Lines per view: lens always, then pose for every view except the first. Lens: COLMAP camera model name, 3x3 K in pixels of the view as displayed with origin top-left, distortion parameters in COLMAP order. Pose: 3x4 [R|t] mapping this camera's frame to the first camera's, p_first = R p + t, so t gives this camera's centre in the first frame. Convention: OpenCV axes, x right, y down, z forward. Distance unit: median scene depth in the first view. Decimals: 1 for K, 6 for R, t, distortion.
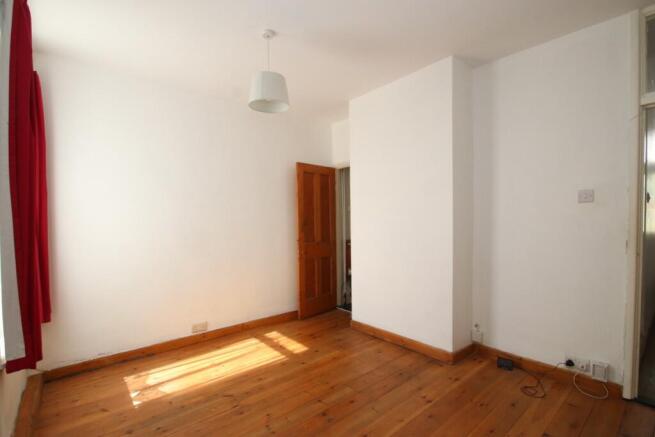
lens RADIAL K [[303.0, 0, 327.9], [0, 303.0, 221.7], [0, 0, 1]] dist [-0.005126, -0.008114]
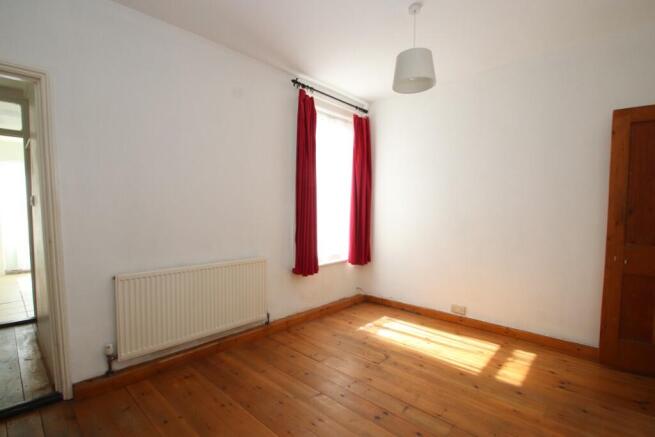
lens RADIAL K [[303.0, 0, 328.6], [0, 303.0, 223.4], [0, 0, 1]] dist [-0.005126, -0.008114]
pose [[0.111084, 0.061127, -0.991929, 0.615318], [-0.006049, 0.998130, 0.060832, -0.005965], [0.993793, -0.000757, 0.111246, 0.510341]]
